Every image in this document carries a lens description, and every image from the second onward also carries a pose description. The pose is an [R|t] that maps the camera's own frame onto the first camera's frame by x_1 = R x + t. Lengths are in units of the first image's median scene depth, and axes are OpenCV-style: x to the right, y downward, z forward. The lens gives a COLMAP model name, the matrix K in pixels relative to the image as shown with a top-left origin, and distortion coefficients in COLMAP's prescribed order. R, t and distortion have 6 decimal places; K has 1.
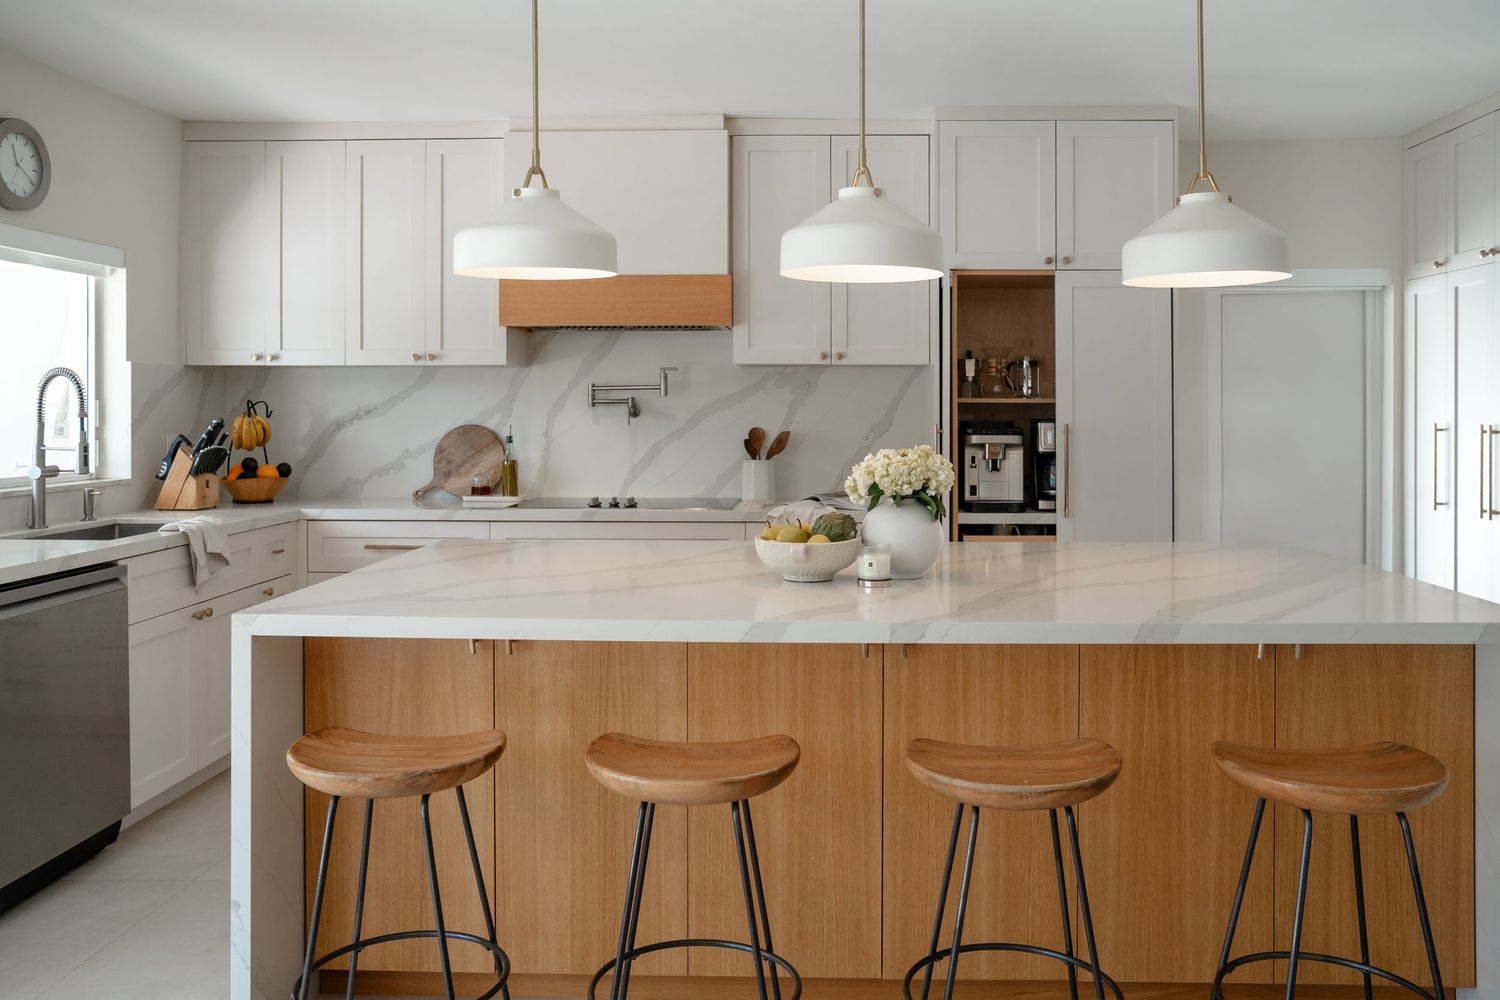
lens RADIAL K [[1228.1, 0, 824.1], [0, 1228.1, 434.1], [0, 0, 1]] dist [-0.048803, 0.044387]
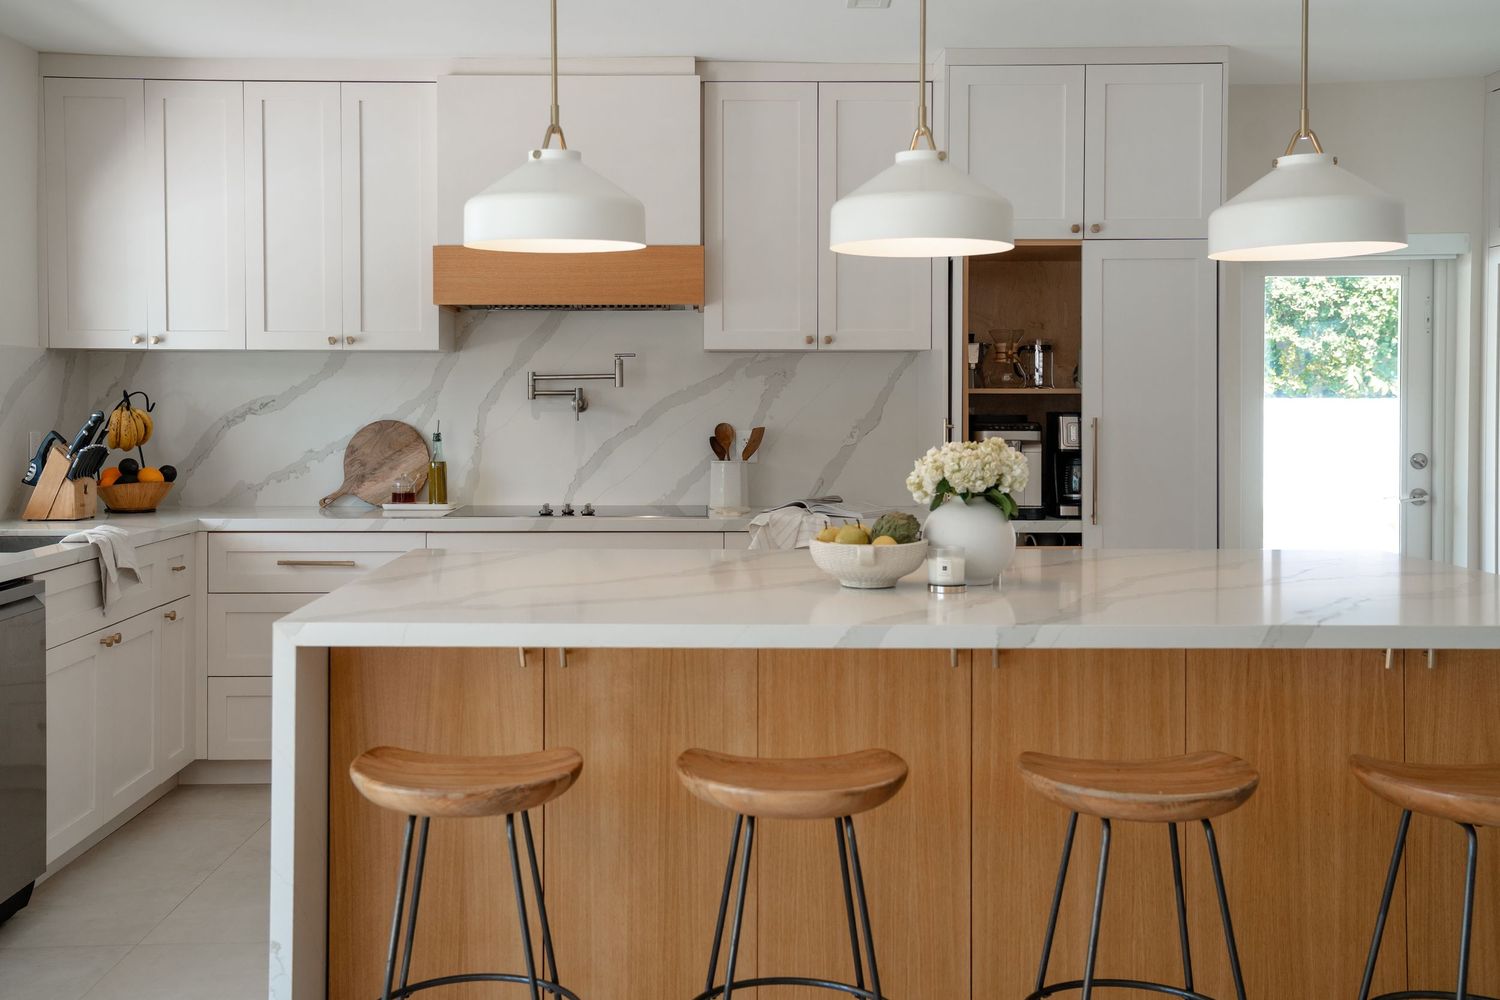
lens RADIAL K [[1512.8, 0, 731.4], [0, 1512.8, 458.6], [0, 0, 1]] dist [0.056331, 0.000000]
pose [[0.999643, -0.002344, 0.026620, -0.088245], [0.001969, 0.999898, 0.014122, 0.005228], [-0.026651, -0.014064, 0.999546, -0.069676]]
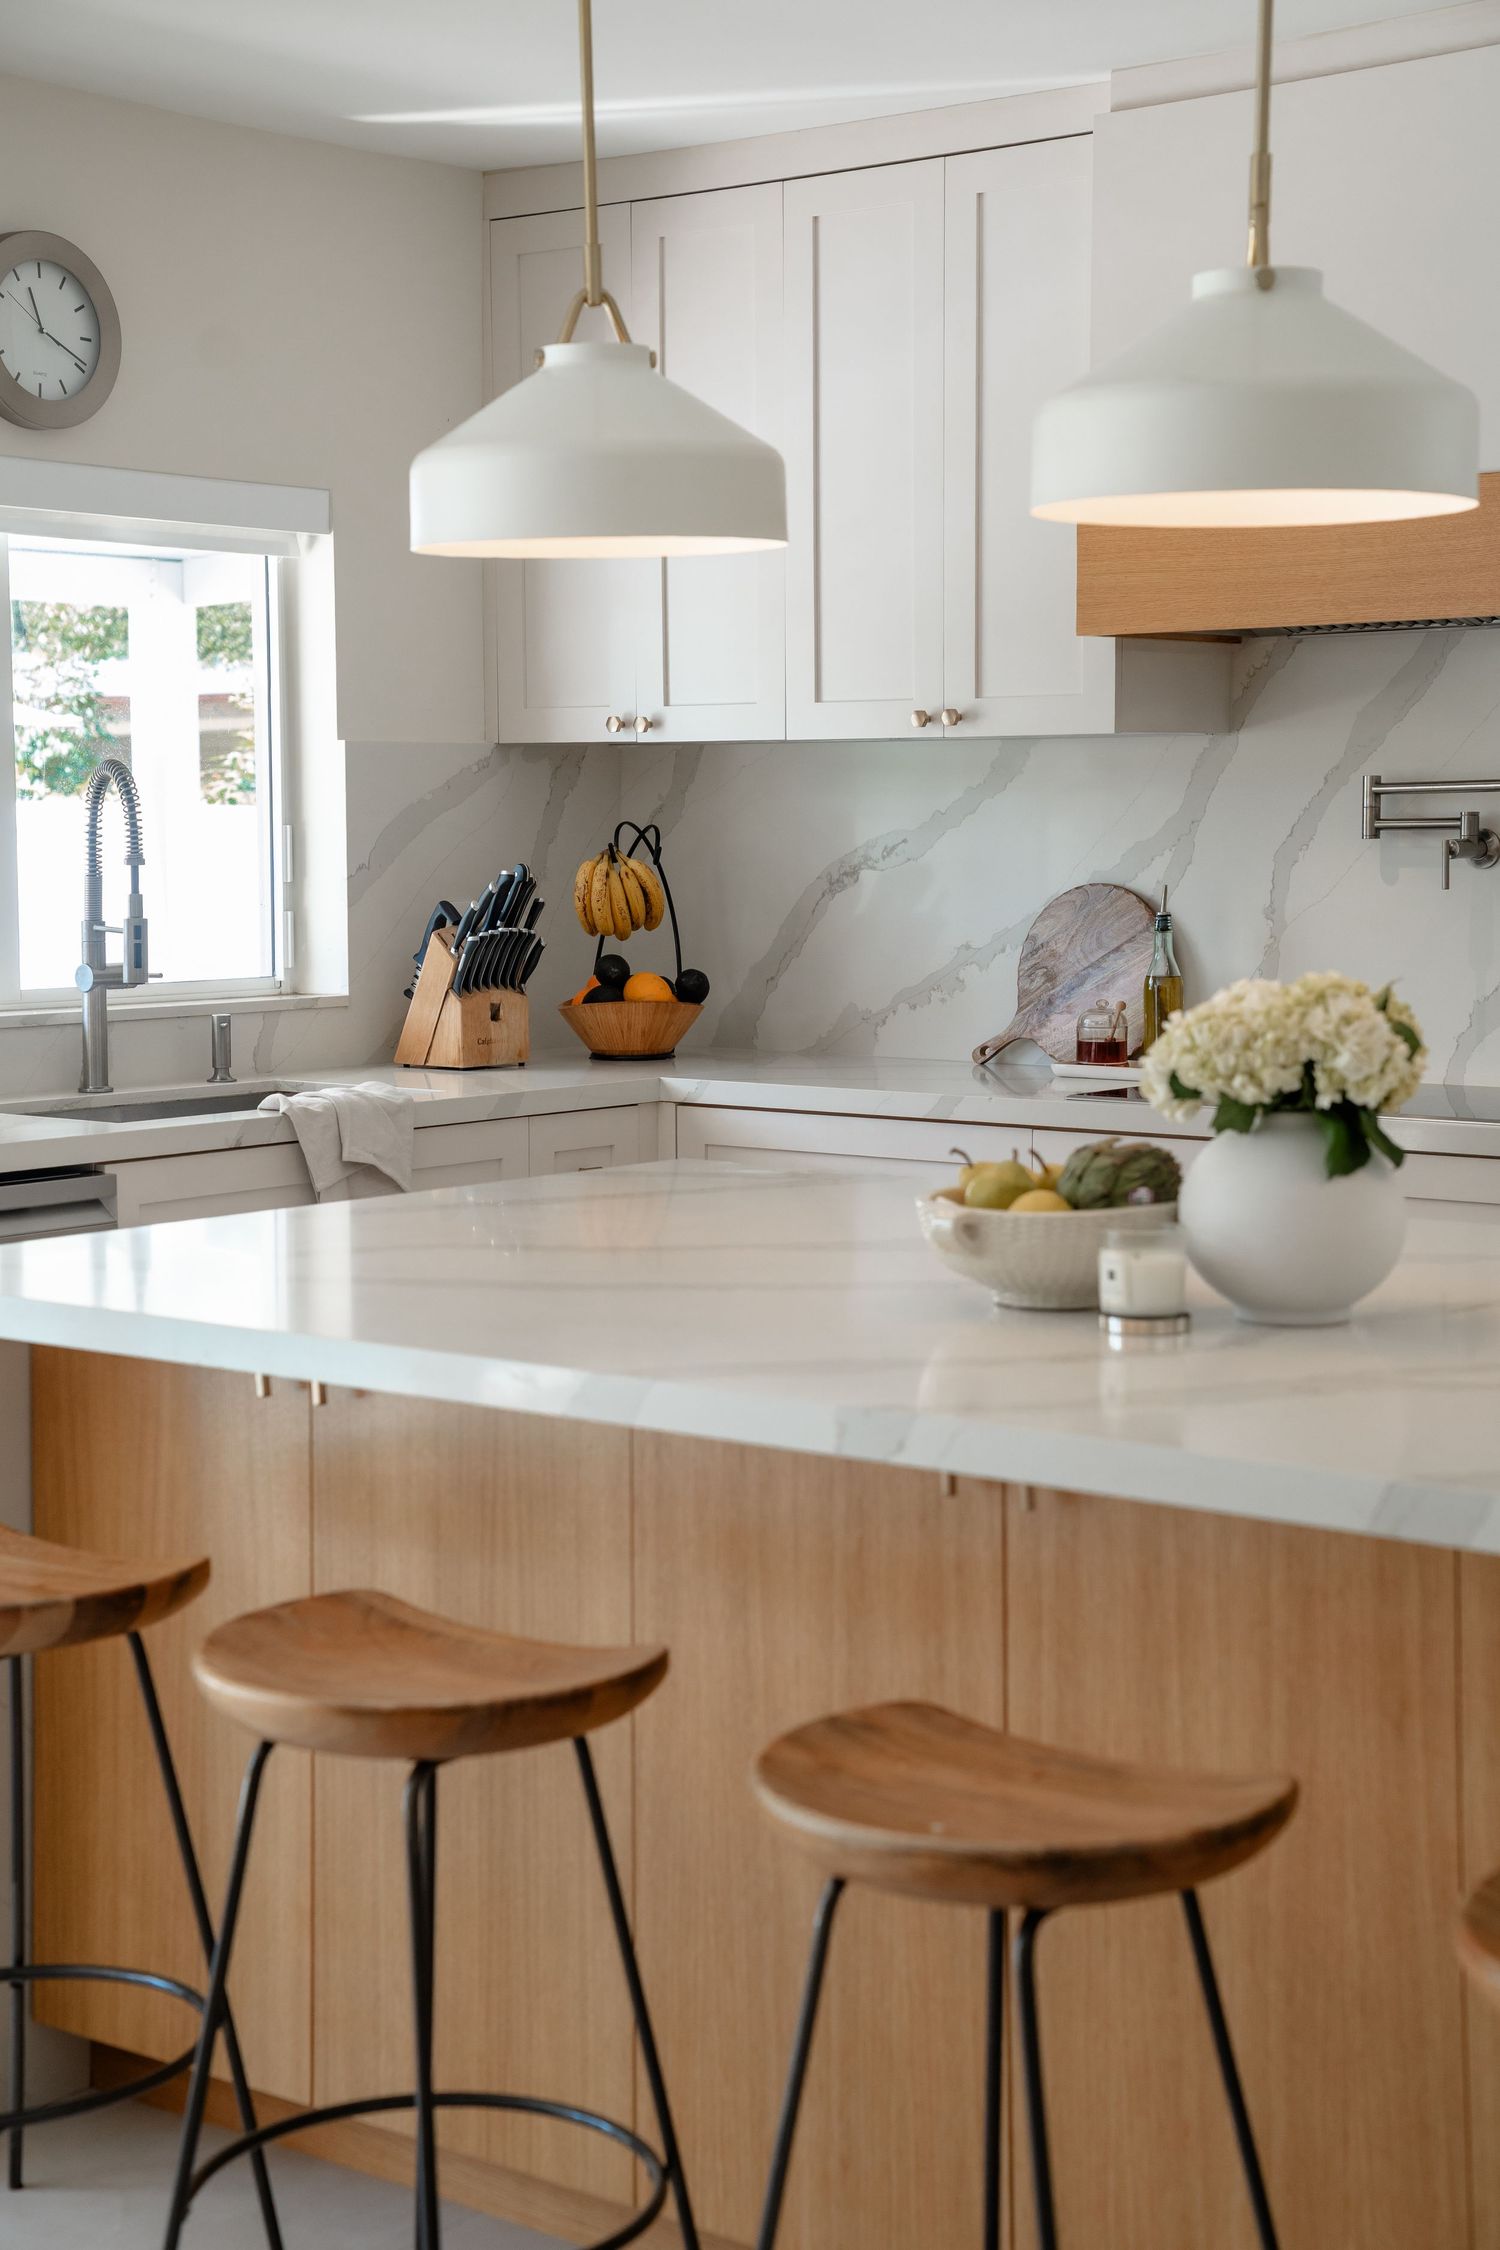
lens RADIAL K [[3545.2, 0, 790.4], [0, 3545.2, 1114.3], [0, 0, 1]] dist [0.282027, 0.000000]
pose [[0.794306, 0.049550, -0.605494, 0.375690], [-0.010062, 0.997605, 0.068439, -0.012464], [0.607435, -0.048269, 0.792902, 0.025137]]
